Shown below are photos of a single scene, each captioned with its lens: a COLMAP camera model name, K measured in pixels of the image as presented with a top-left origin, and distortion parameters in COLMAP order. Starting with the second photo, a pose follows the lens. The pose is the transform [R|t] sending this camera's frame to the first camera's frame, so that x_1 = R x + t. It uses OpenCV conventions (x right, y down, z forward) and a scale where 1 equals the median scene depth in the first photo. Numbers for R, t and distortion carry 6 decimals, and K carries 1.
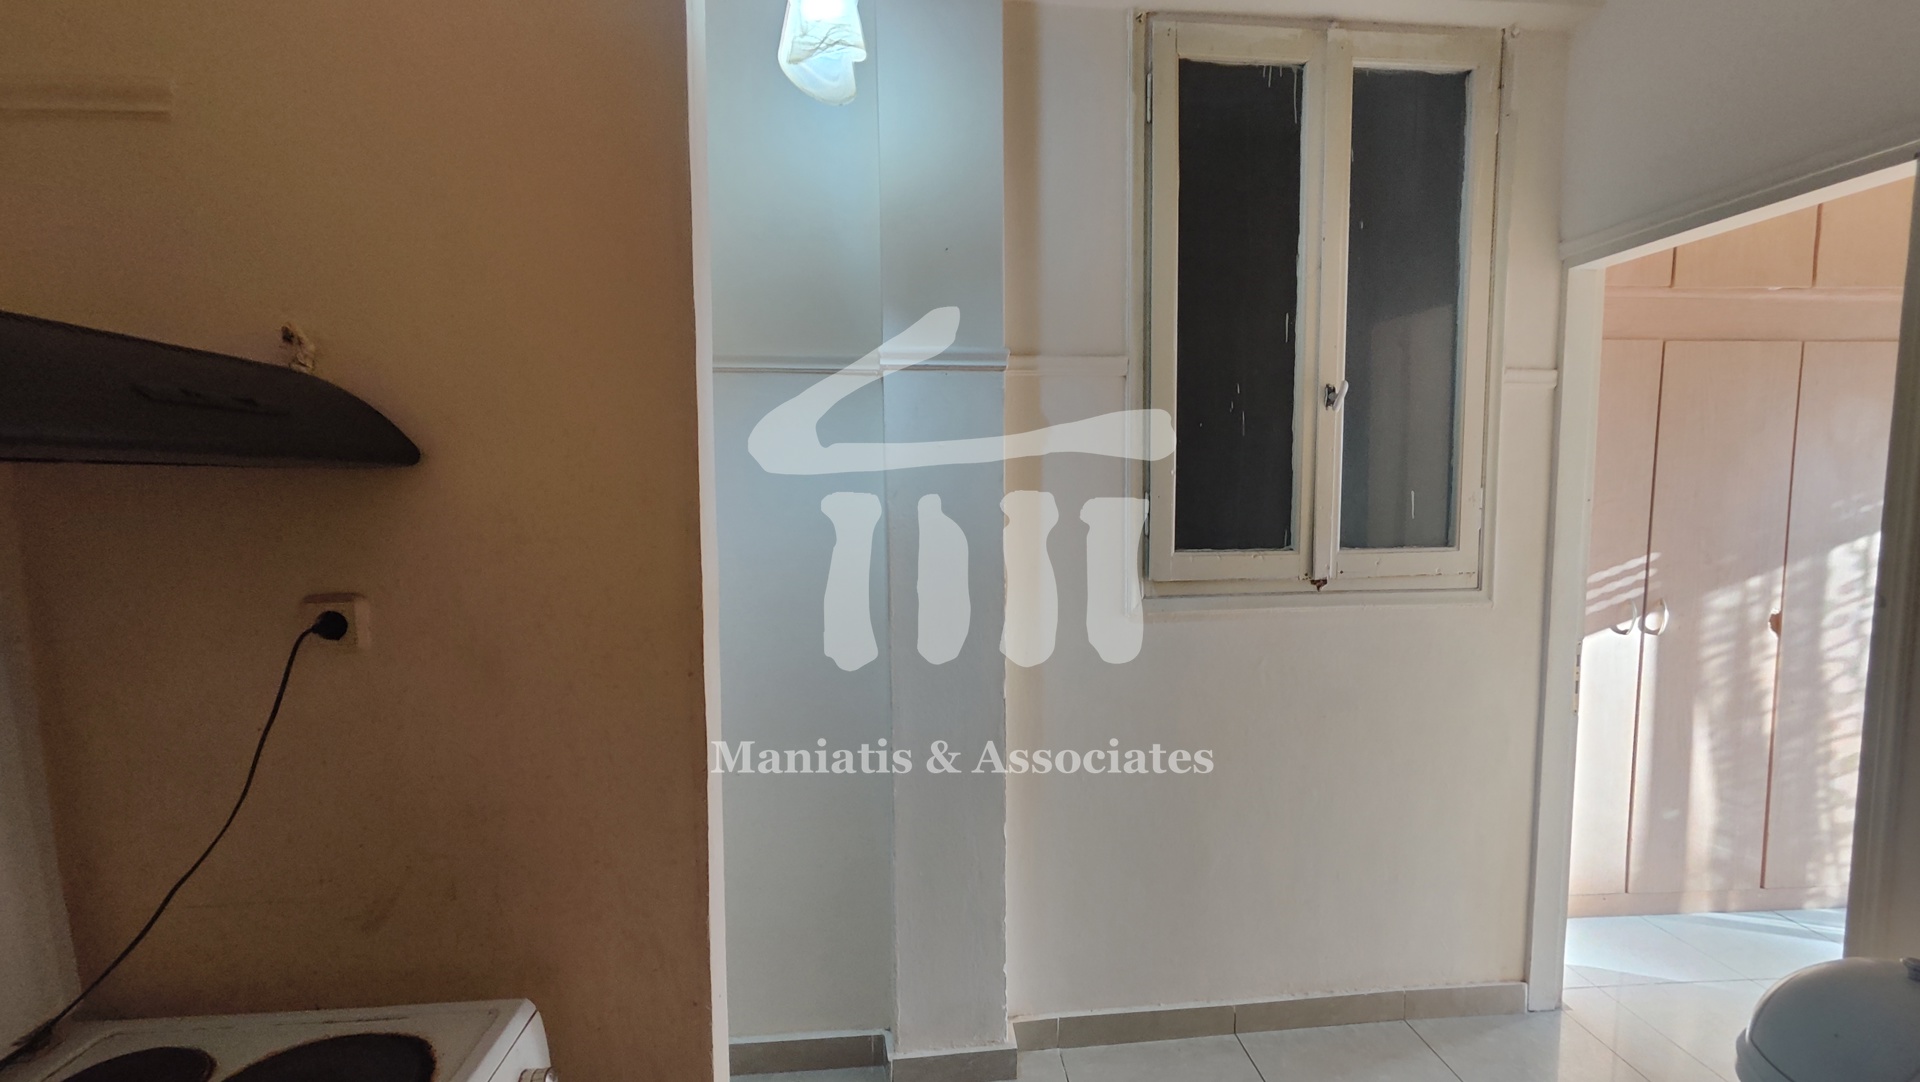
lens RADIAL K [[879.4, 0, 983.6], [0, 879.4, 559.2], [0, 0, 1]] dist [0.000858, 0.000344]
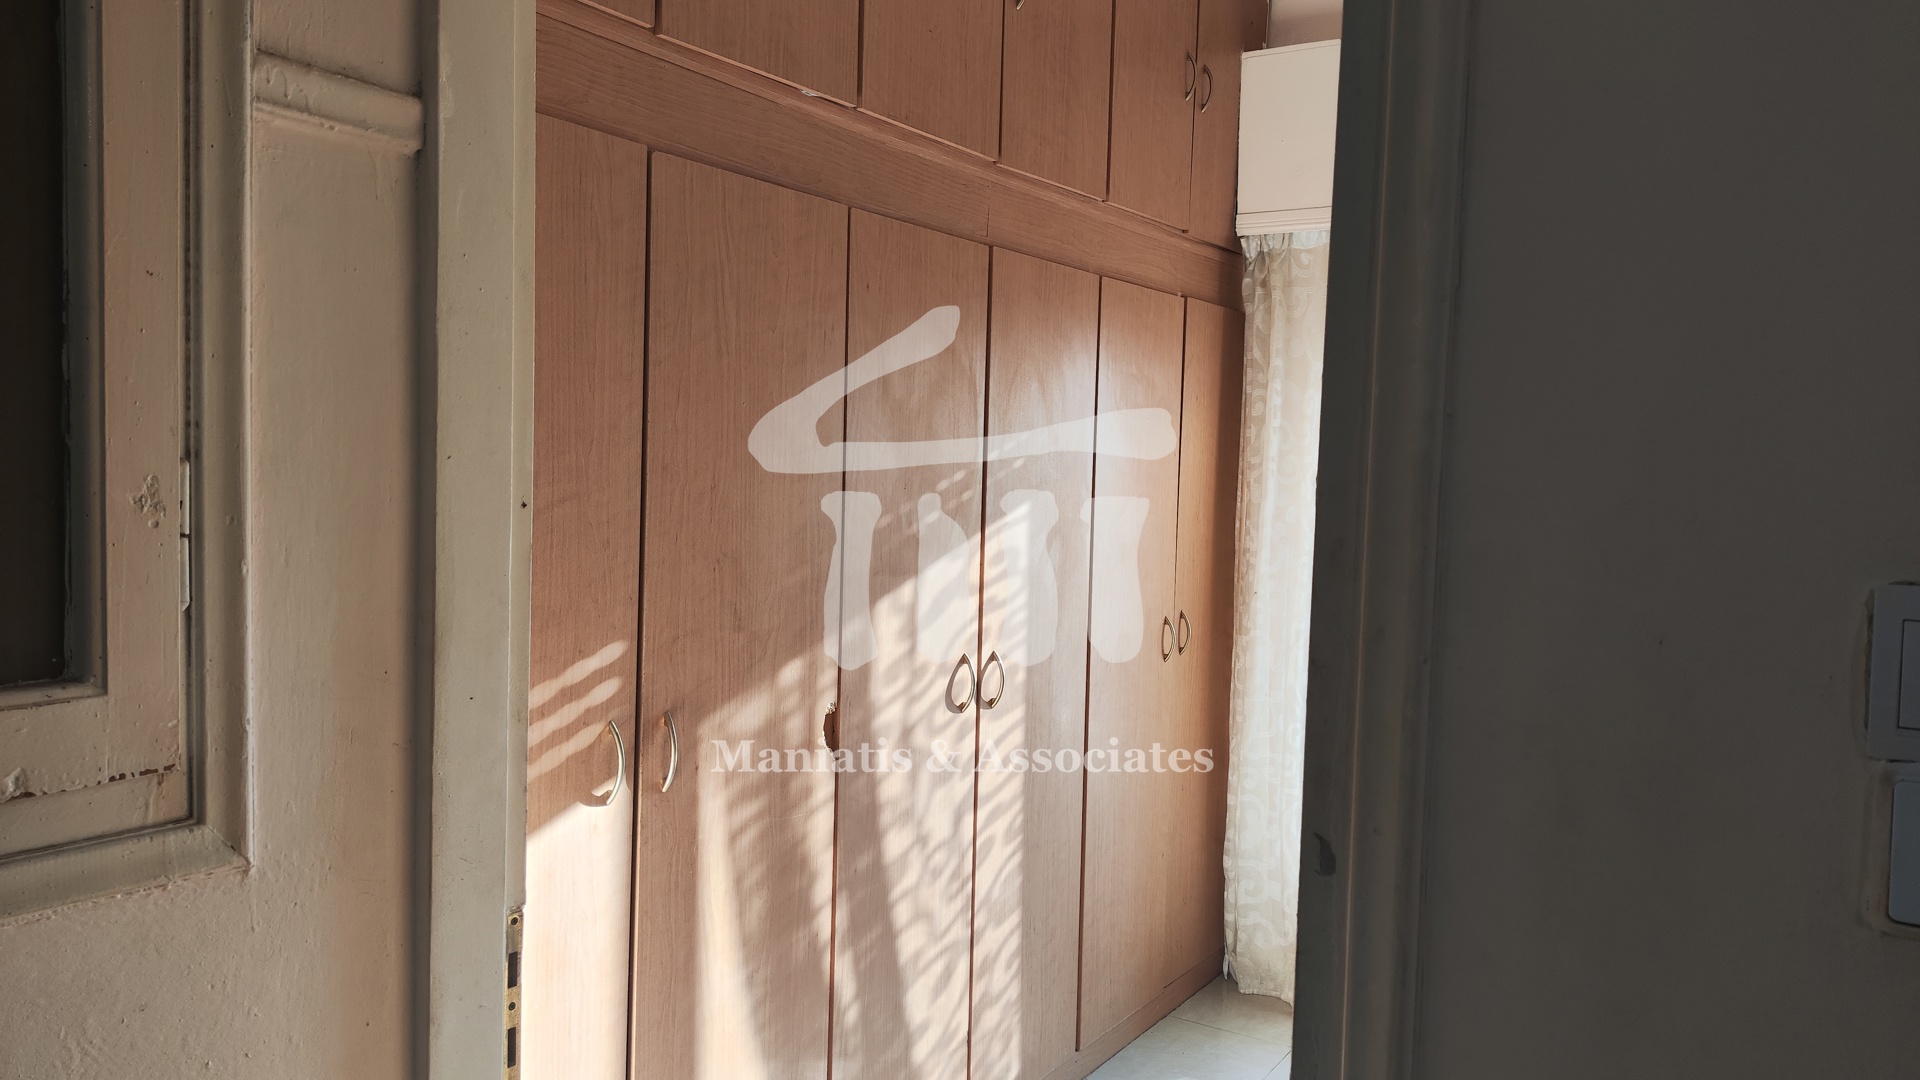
lens RADIAL K [[1436.9, 0, 960.0], [0, 1436.9, 540.0], [0, 0, 1]] dist [0.041677, 0.000917]
pose [[0.619264, -0.019941, 0.784929, 0.351780], [0.038795, 0.999234, -0.005222, -0.043784], [-0.784224, 0.033685, 0.619563, 0.518543]]
